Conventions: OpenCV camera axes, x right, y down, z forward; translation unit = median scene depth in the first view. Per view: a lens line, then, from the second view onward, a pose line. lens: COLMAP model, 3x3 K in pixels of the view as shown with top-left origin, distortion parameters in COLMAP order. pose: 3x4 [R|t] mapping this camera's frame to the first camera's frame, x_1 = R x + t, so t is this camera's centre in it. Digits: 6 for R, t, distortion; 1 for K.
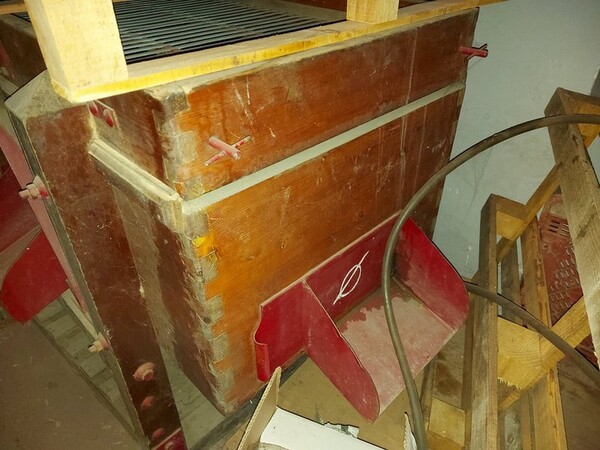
lens RADIAL K [[431.6, 0, 299.1], [0, 431.6, 225.9], [0, 0, 1]] dist [0.014964, -0.001625]
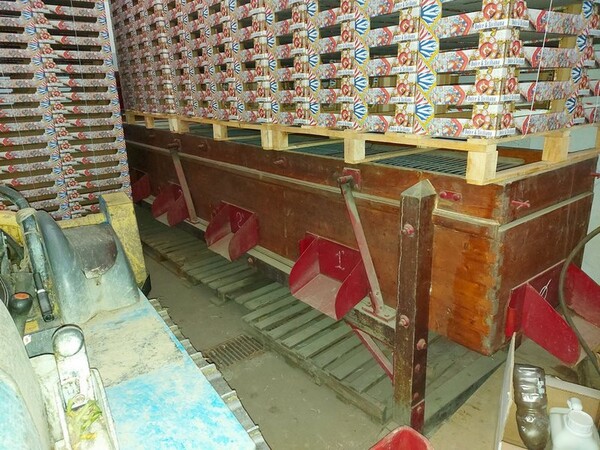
lens RADIAL K [[412.4, 0, 299.3], [0, 412.4, 225.4], [0, 0, 1]] dist [0.022368, -0.001916]
pose [[0.990277, 0.007261, -0.138923, -0.736230], [-0.049790, 0.950983, -0.305210, 0.495752], [0.129898, 0.309159, 0.942097, -0.956747]]
